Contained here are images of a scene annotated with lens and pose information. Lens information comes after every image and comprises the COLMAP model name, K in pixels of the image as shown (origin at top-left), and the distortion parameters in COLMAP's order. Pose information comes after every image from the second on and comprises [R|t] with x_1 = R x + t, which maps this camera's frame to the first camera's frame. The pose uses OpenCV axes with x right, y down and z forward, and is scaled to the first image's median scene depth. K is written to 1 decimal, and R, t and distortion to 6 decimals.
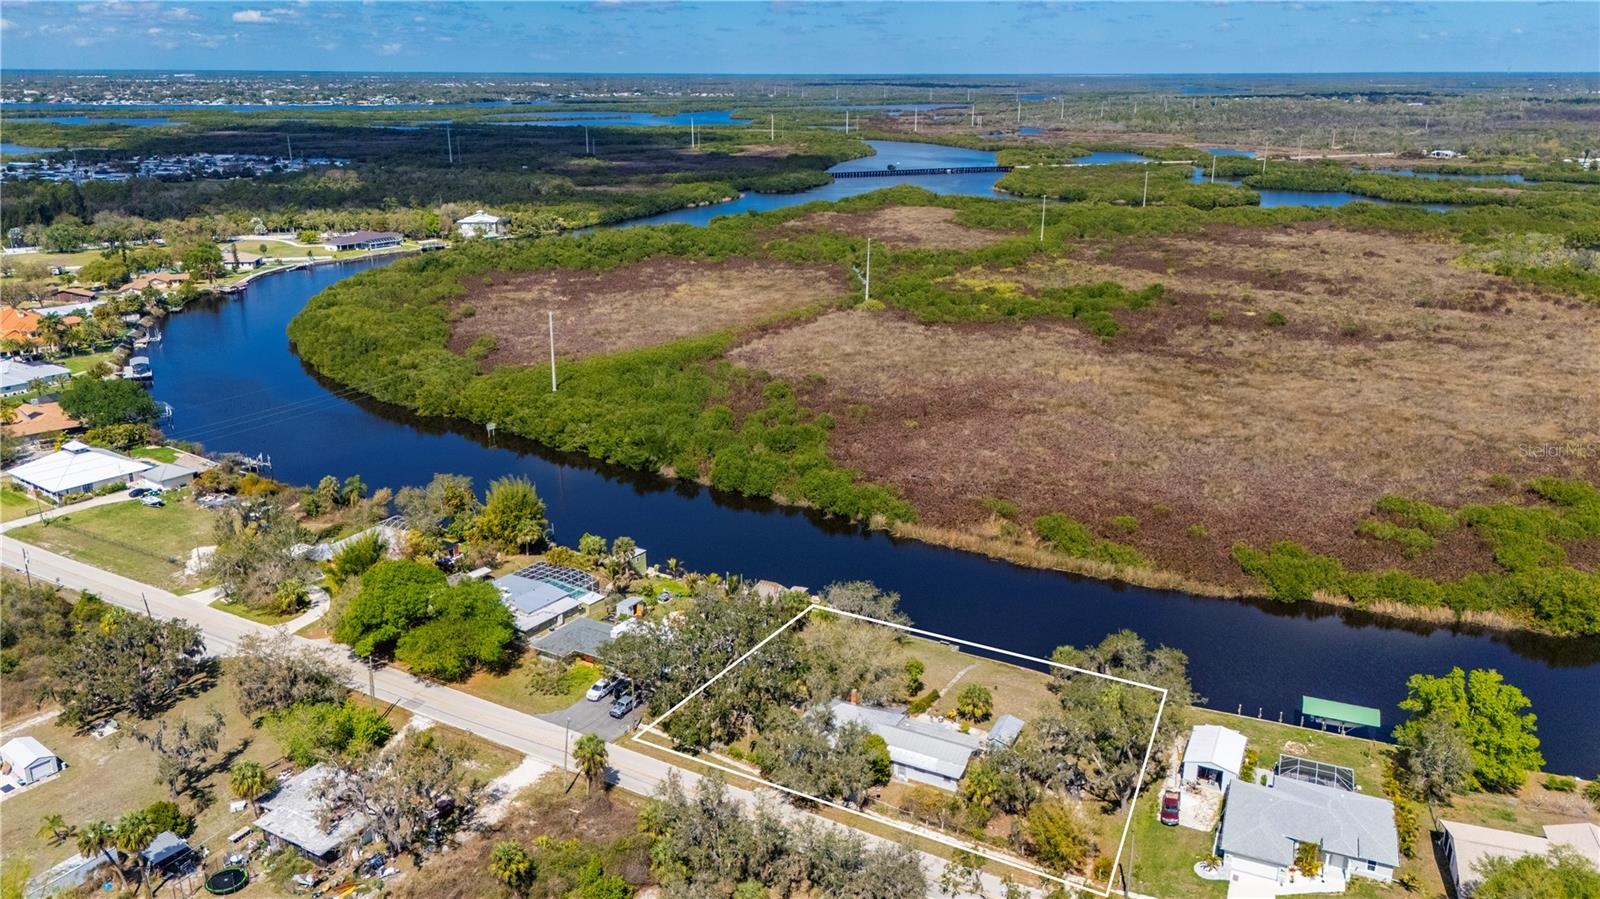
lens RADIAL K [[1173.6, 0, 791.2], [0, 1173.6, 458.6], [0, 0, 1]] dist [0.081785, -0.088309]
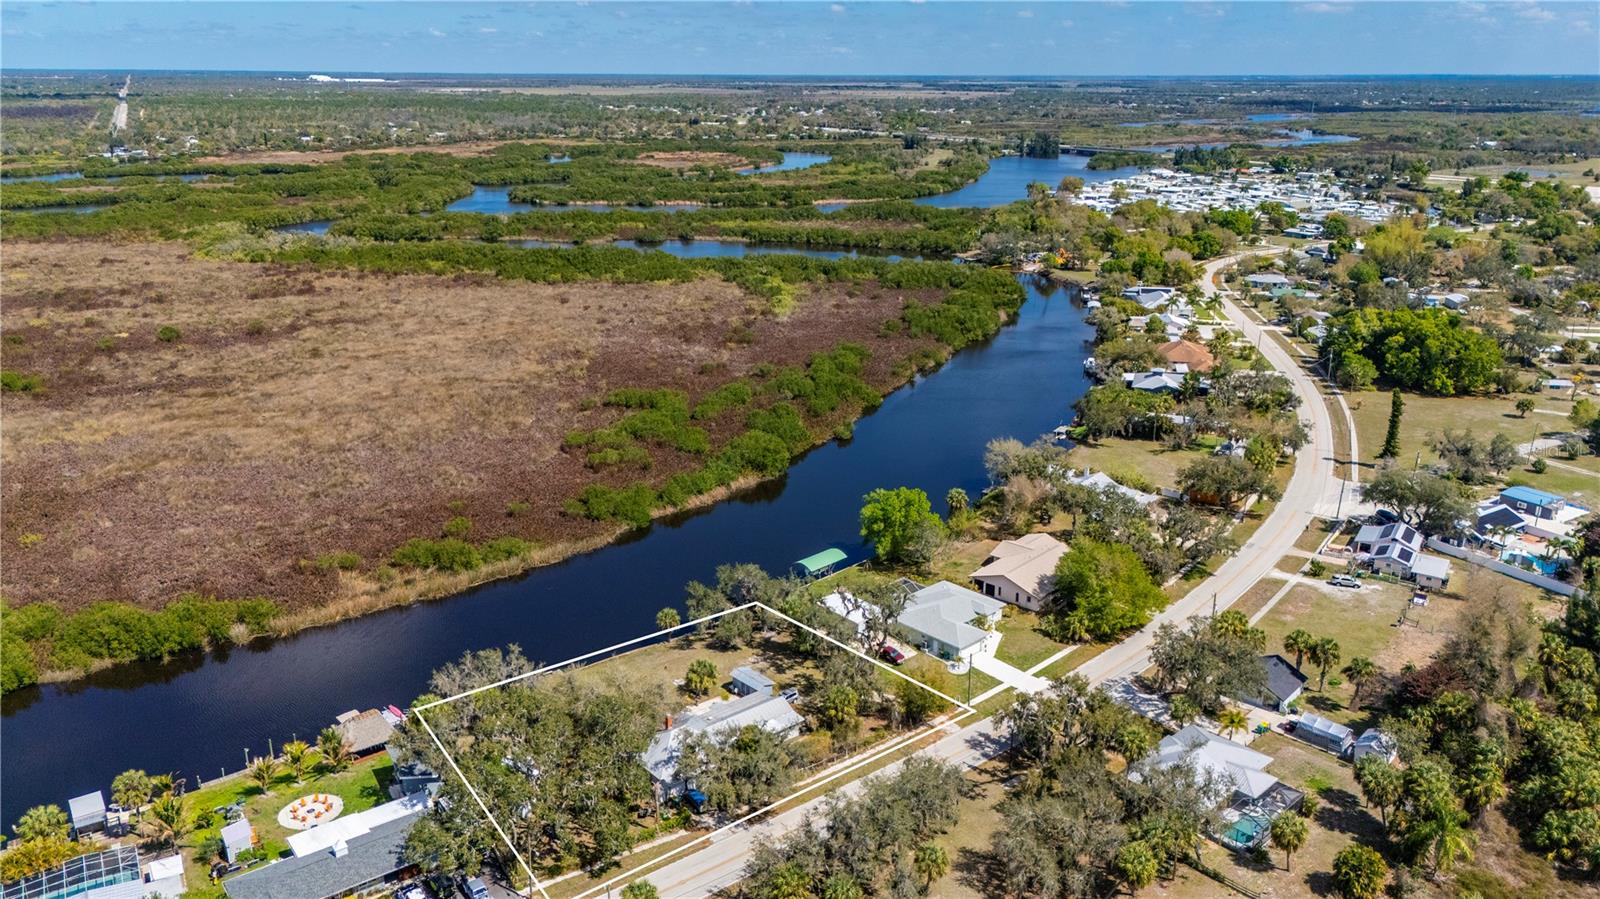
lens RADIAL K [[1187.9, 0, 800.0], [0, 1187.9, 449.5], [0, 0, 1]] dist [0.096321, -0.119628]
pose [[0.386106, -0.280374, 0.878813, -0.438748], [0.287581, 0.941796, 0.174120, -0.091433], [-0.876481, 0.185501, 0.444263, 0.269029]]
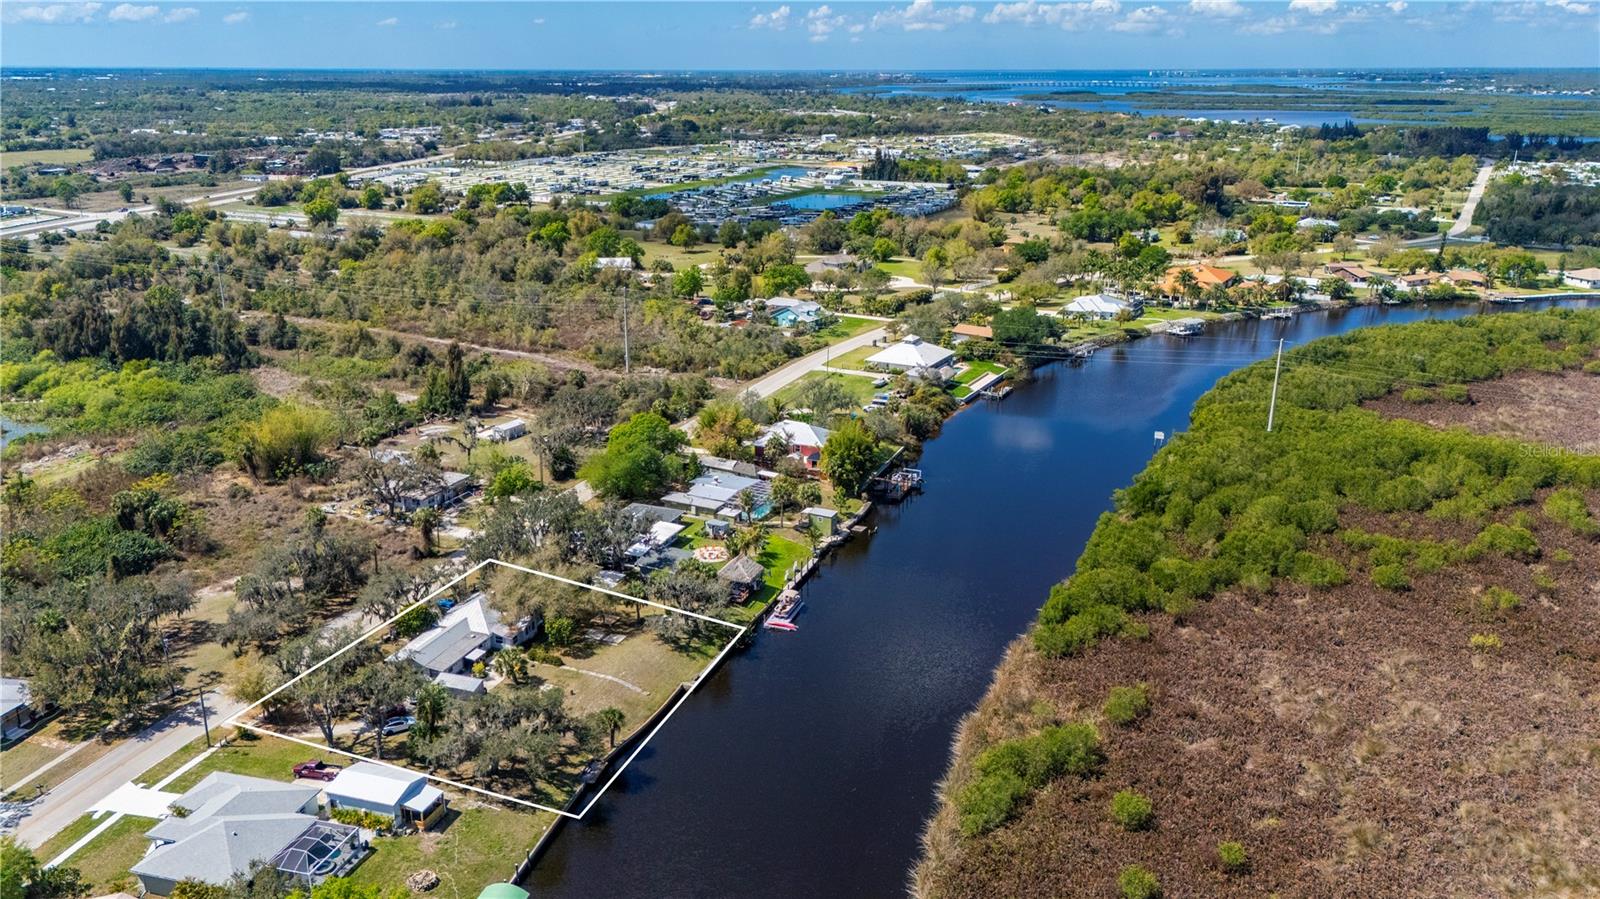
lens RADIAL K [[1187.9, 0, 800.0], [0, 1187.9, 449.5], [0, 0, 1]] dist [0.096321, -0.119628]
pose [[0.140264, 0.300980, -0.943259, 0.717508], [-0.309428, 0.918284, 0.246998, -0.193002], [0.940521, 0.257225, 0.221934, 0.614819]]
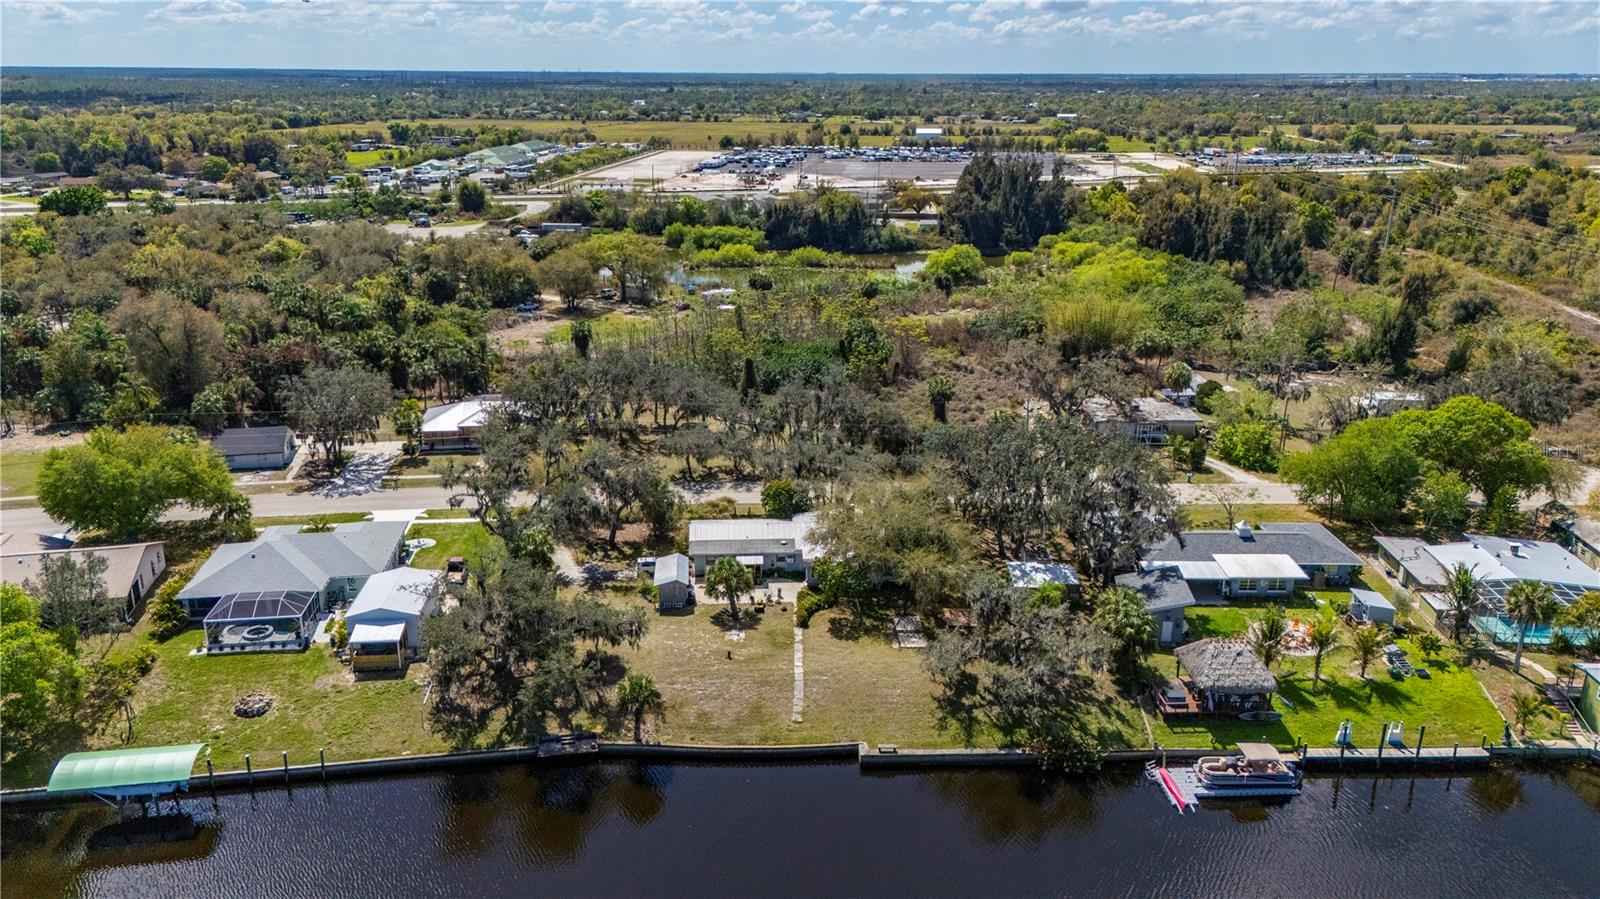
lens RADIAL K [[1173.6, 0, 791.2], [0, 1173.6, 458.6], [0, 0, 1]] dist [0.081785, -0.088309]
pose [[-0.858086, 0.157233, -0.488842, 0.294370], [-0.164203, 0.817970, 0.551327, -0.161121], [0.486545, 0.553356, -0.676071, 0.932870]]
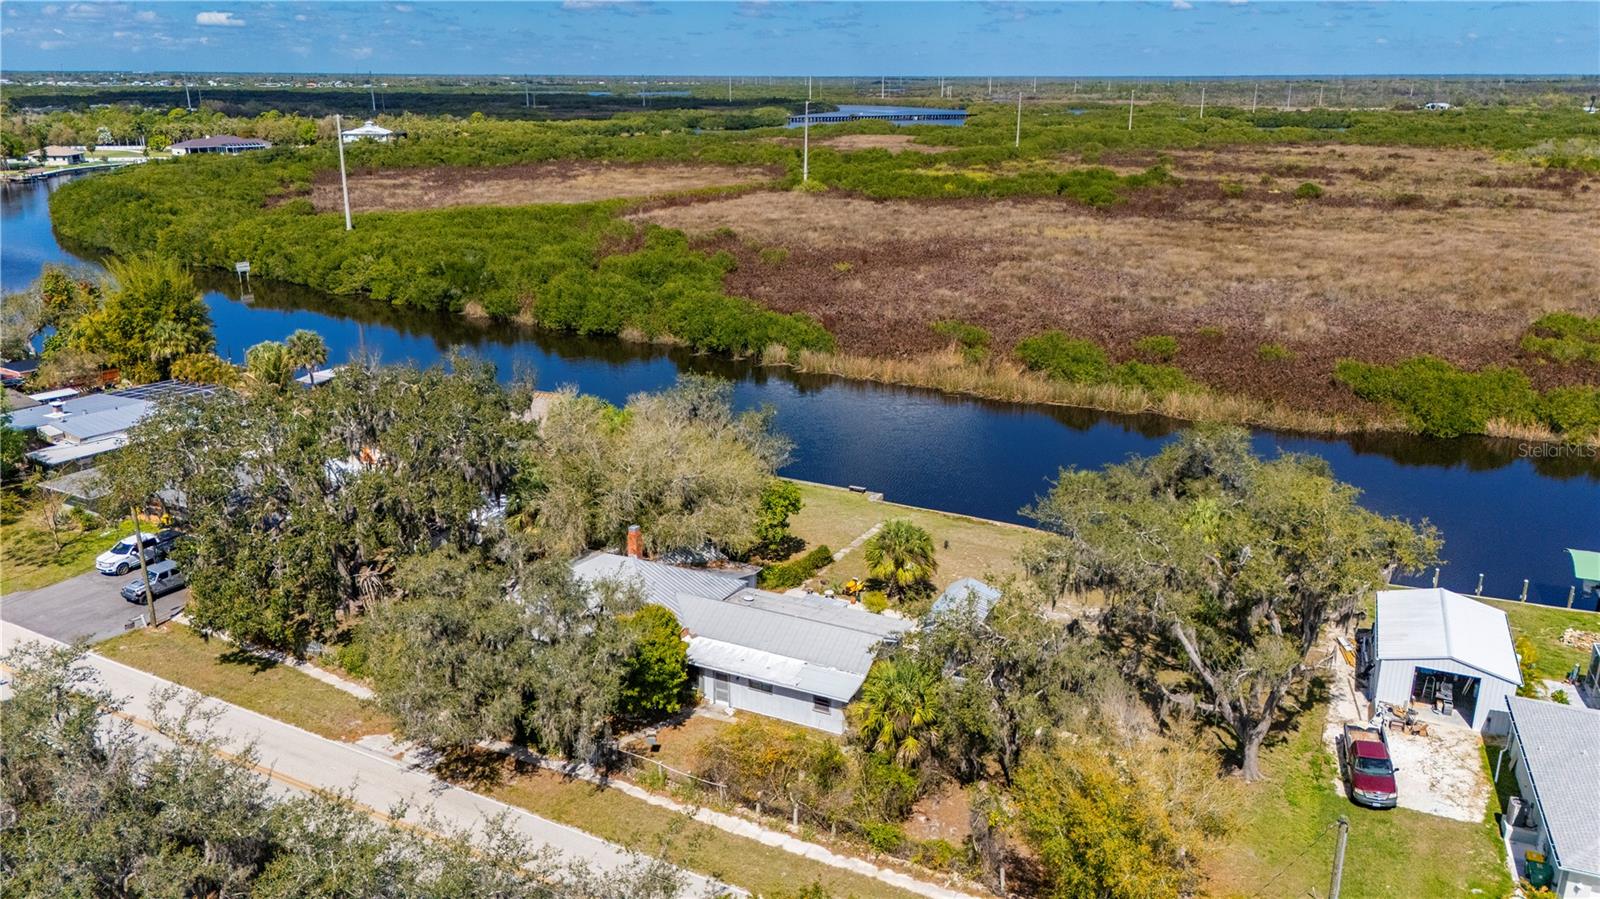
lens RADIAL K [[1173.6, 0, 791.2], [0, 1173.6, 458.6], [0, 0, 1]] dist [0.081785, -0.088309]
pose [[0.999754, -0.006613, 0.021194, 0.065554], [0.006671, 0.999974, -0.002667, 0.107227], [-0.021176, 0.002808, 0.999772, 0.338215]]
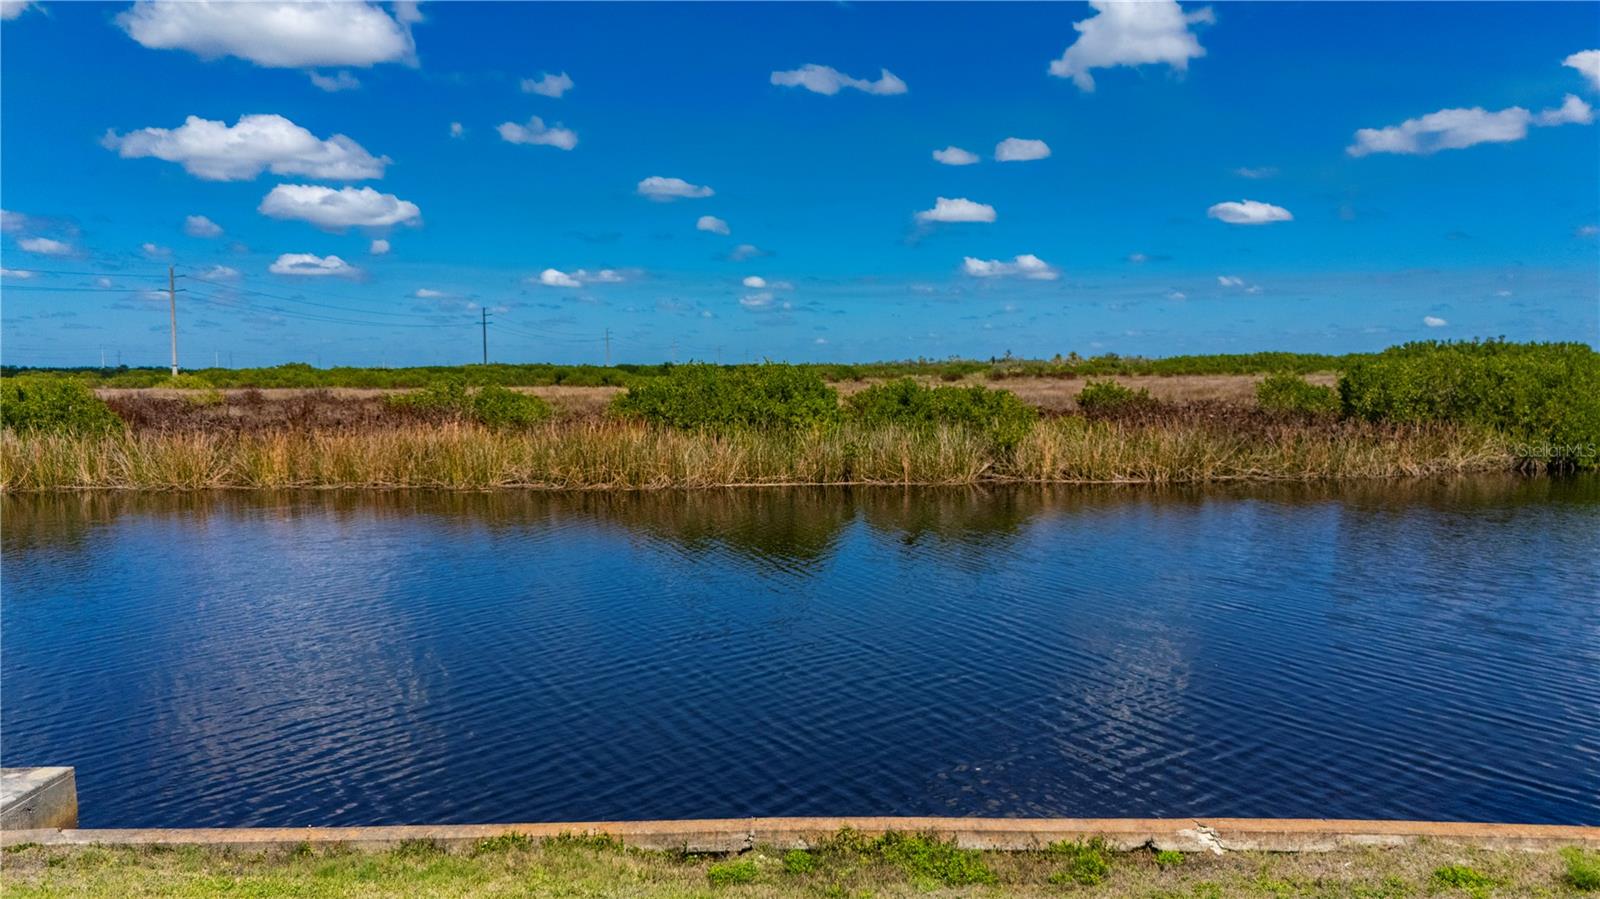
lens RADIAL K [[1191.9, 0, 768.2], [0, 1191.9, 455.9], [0, 0, 1]] dist [0.087359, -0.095190]
pose [[0.881966, -0.037619, 0.469810, 0.102556], [0.158733, 0.962285, -0.220934, 0.122224], [-0.443779, 0.269430, 0.854674, 0.694672]]
